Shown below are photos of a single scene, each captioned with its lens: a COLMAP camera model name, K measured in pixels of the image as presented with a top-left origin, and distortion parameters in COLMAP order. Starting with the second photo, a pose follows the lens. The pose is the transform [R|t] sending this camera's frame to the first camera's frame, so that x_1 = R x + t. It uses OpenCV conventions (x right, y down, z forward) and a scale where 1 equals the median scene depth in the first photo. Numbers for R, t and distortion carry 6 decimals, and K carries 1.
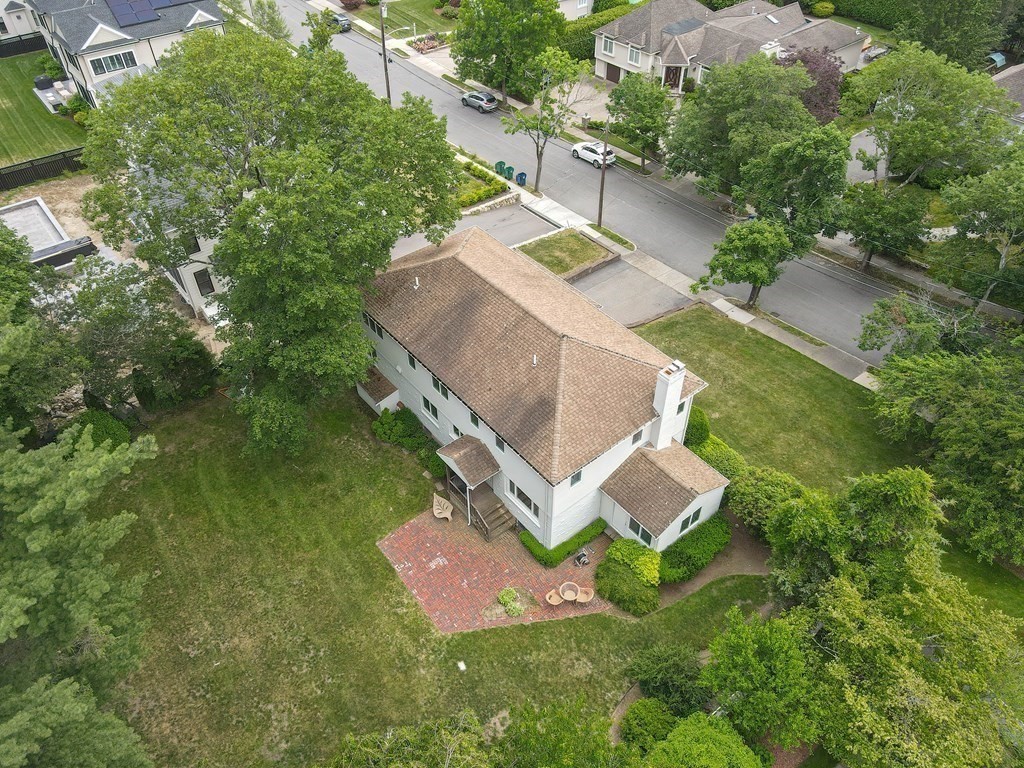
lens RADIAL K [[751.2, 0, 507.7], [0, 751.2, 383.2], [0, 0, 1]] dist [0.023395, 0.015133]
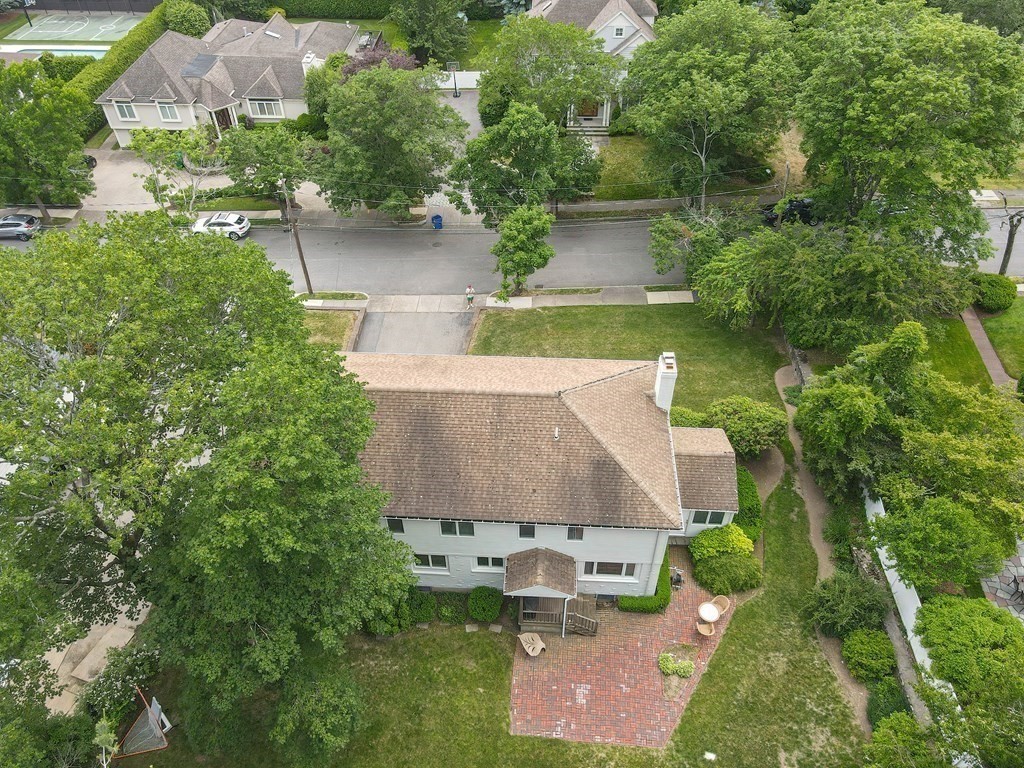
lens RADIAL K [[751.2, 0, 512.4], [0, 751.2, 382.1], [0, 0, 1]] dist [0.023395, 0.015133]
pose [[0.667370, -0.510085, 0.542615, -0.306185], [0.513396, 0.842922, 0.160955, -0.170773], [-0.539483, 0.171160, 0.824416, 0.194064]]
